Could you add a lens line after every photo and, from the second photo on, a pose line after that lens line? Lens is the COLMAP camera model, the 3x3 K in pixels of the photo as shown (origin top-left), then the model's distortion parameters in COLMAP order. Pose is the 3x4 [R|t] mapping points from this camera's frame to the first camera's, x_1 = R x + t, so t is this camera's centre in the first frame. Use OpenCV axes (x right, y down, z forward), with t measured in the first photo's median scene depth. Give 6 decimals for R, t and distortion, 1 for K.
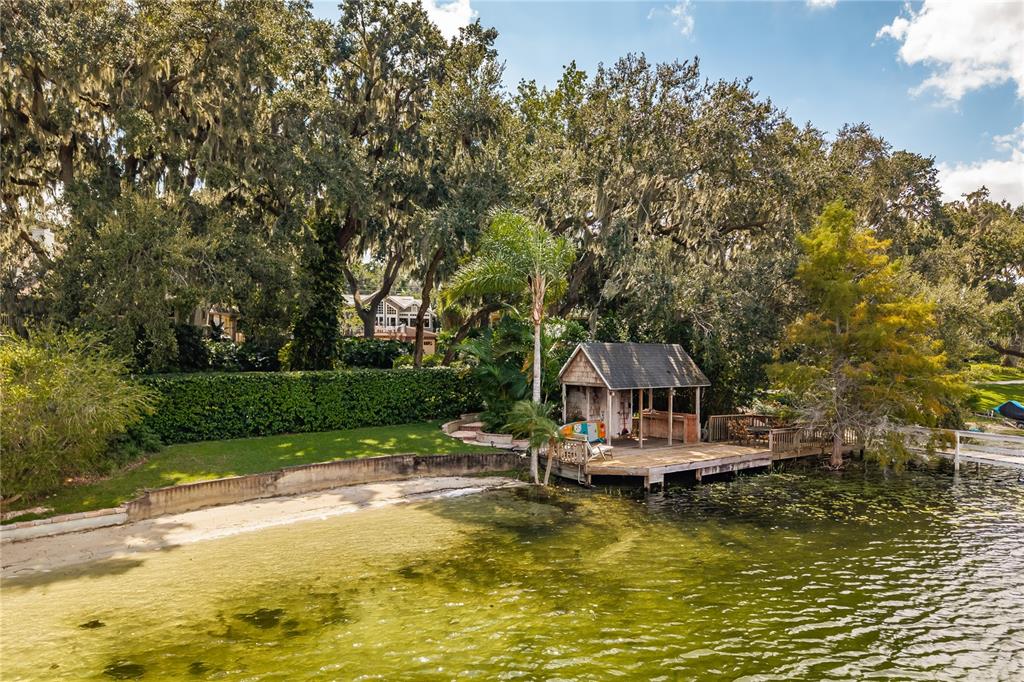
lens RADIAL K [[691.3, 0, 512.0], [0, 691.3, 341.0], [0, 0, 1]] dist [0.001105, -0.000197]
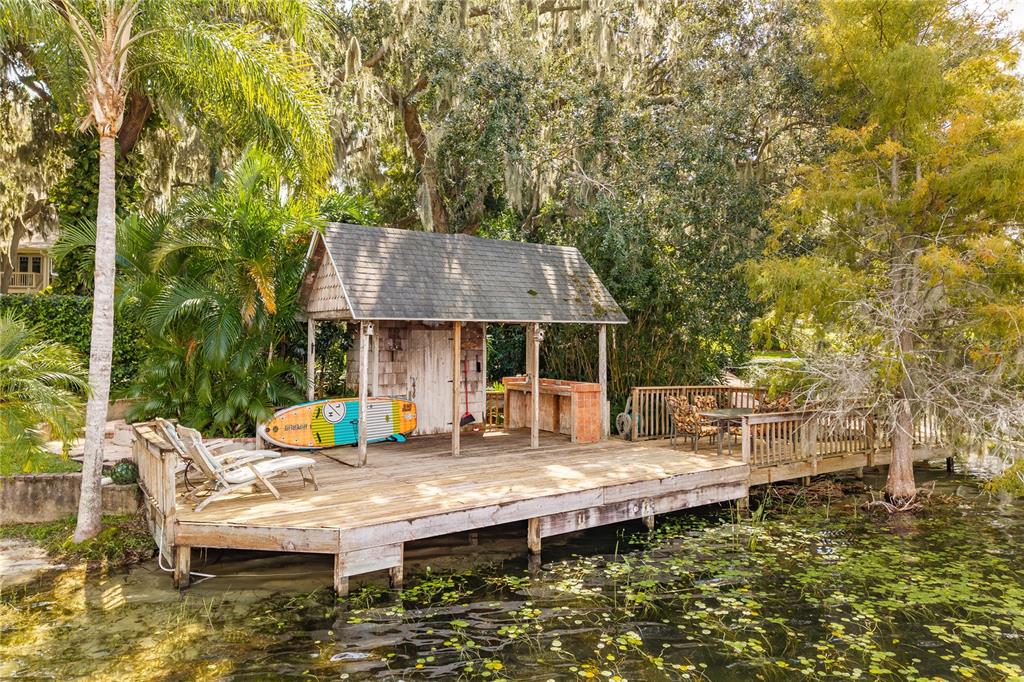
lens RADIAL K [[711.7, 0, 511.6], [0, 711.7, 278.3], [0, 0, 1]] dist [0.027883, -0.002132]
pose [[0.999480, -0.006414, -0.031586, 0.233852], [0.004354, 0.997885, -0.064861, 0.068750], [0.031935, 0.064690, 0.997394, 0.521460]]
